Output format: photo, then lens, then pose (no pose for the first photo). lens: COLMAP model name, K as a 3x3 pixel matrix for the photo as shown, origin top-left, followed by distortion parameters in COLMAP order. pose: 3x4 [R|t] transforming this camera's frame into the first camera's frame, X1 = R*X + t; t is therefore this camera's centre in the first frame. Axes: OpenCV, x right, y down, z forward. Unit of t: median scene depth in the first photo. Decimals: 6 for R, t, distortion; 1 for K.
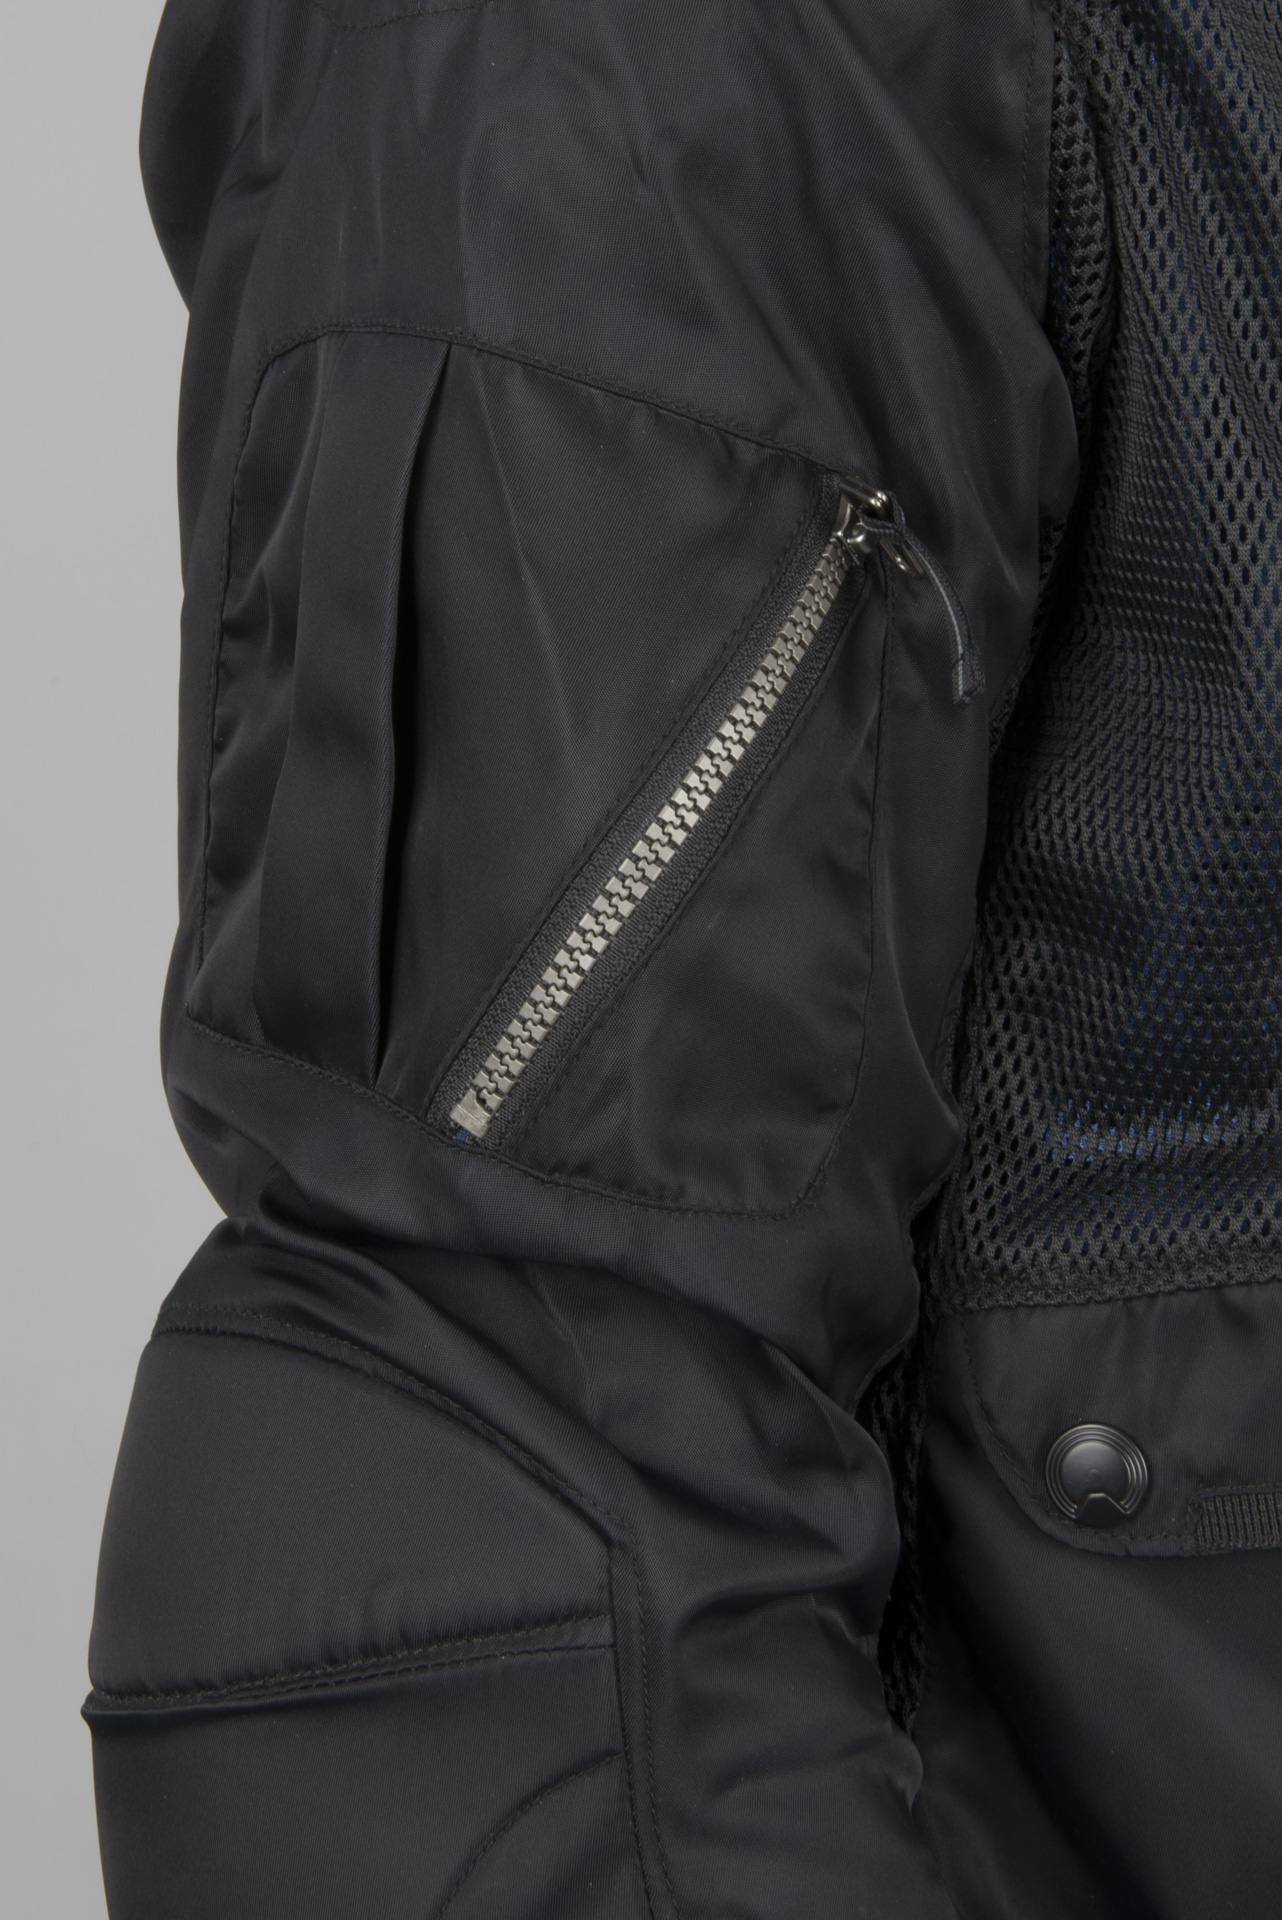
lens RADIAL K [[4270.7, 0, 641.0], [0, 4270.7, 960.0], [0, 0, 1]] dist [-0.037268, -0.236921]
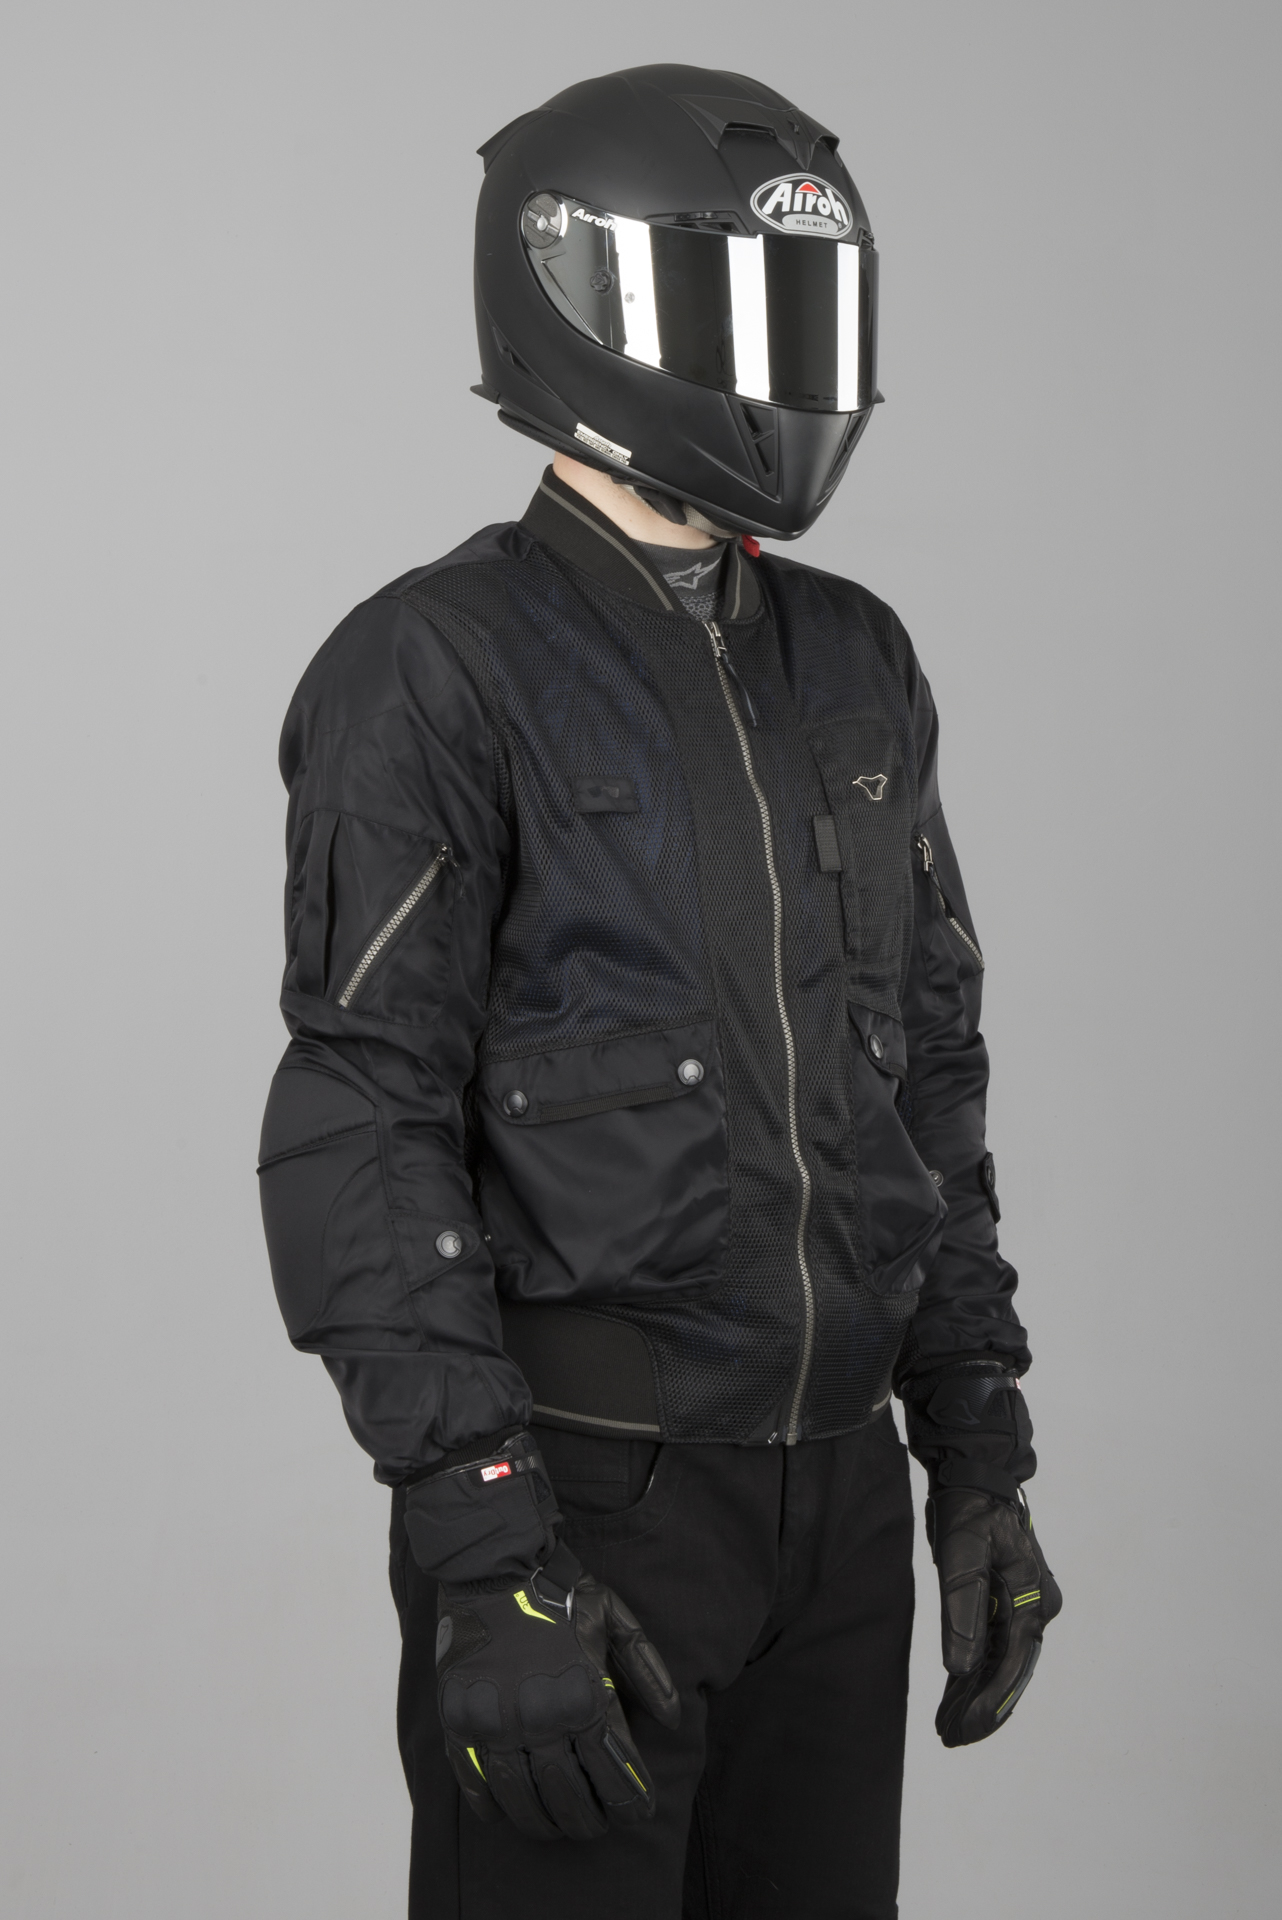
lens RADIAL K [[4270.7, 0, 641.0], [0, 4270.7, 960.0], [0, 0, 1]] dist [-0.037268, -0.236921]
pose [[0.992307, -0.012995, -0.123118, 0.724737], [0.000256, 0.994689, -0.102930, 0.406013], [0.123802, 0.102107, 0.987040, -2.908449]]
